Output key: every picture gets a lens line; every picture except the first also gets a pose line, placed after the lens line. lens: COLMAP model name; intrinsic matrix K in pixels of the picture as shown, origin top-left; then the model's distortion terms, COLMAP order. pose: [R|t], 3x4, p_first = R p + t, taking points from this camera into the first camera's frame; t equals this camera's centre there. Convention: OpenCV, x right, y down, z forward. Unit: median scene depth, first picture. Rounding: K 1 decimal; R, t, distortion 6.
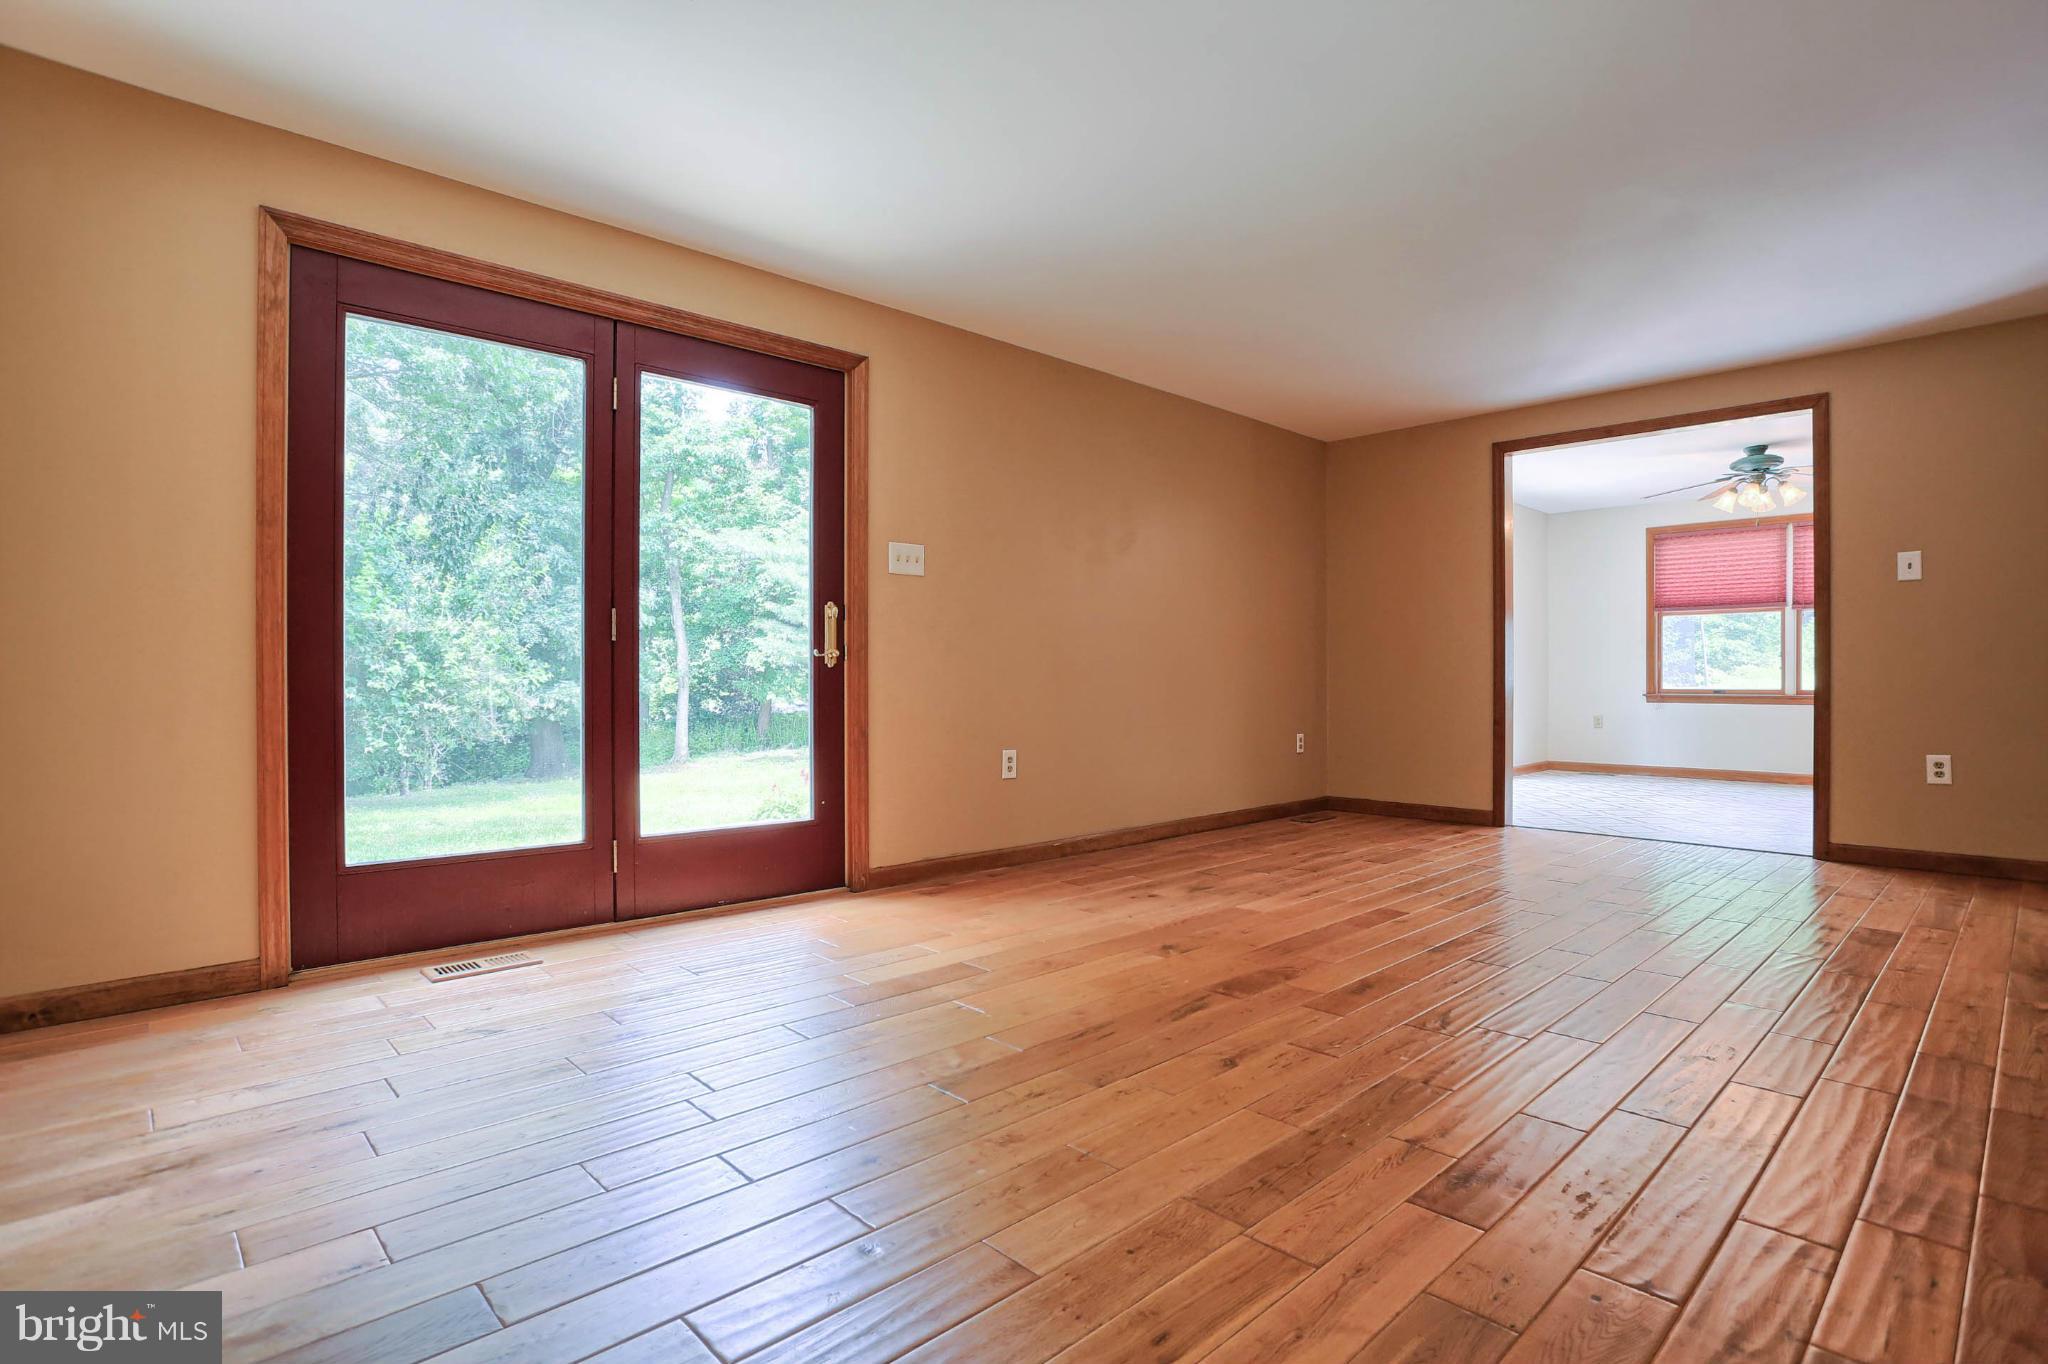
lens RADIAL K [[1000.3, 0, 1027.4], [0, 1000.3, 683.2], [0, 0, 1]] dist [-0.039575, 0.000766]
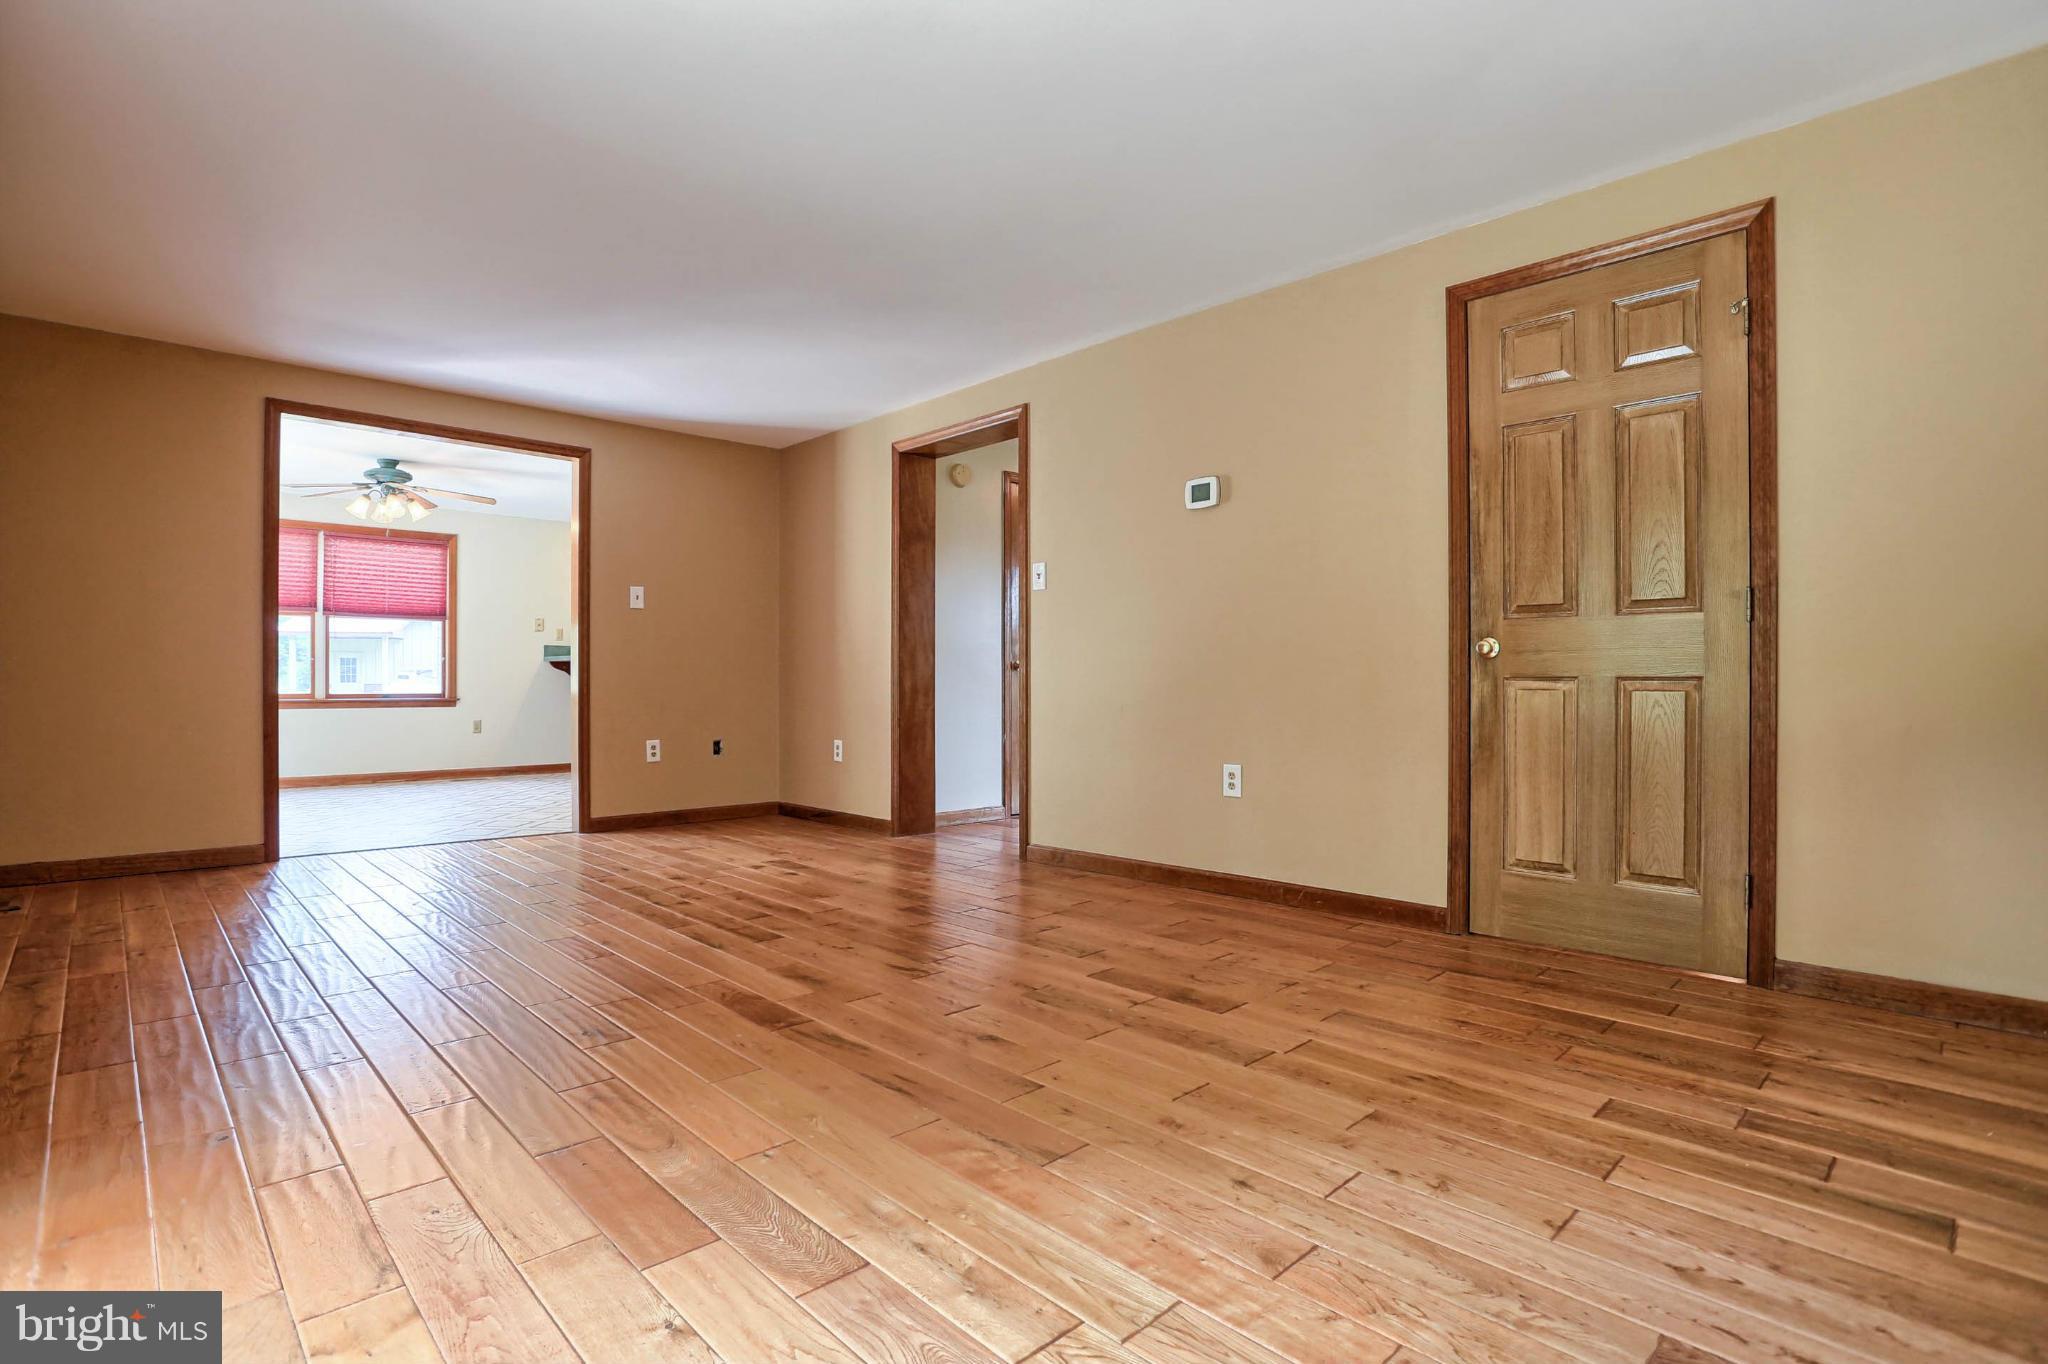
lens RADIAL K [[1000.3, 0, 1027.4], [0, 1000.3, 683.2], [0, 0, 1]] dist [-0.039575, 0.000766]
pose [[-0.008654, 0.001630, 0.999961, -0.824635], [0.002768, 0.999995, -0.001606, -0.002520], [-0.999959, 0.002754, -0.008658, 0.897568]]
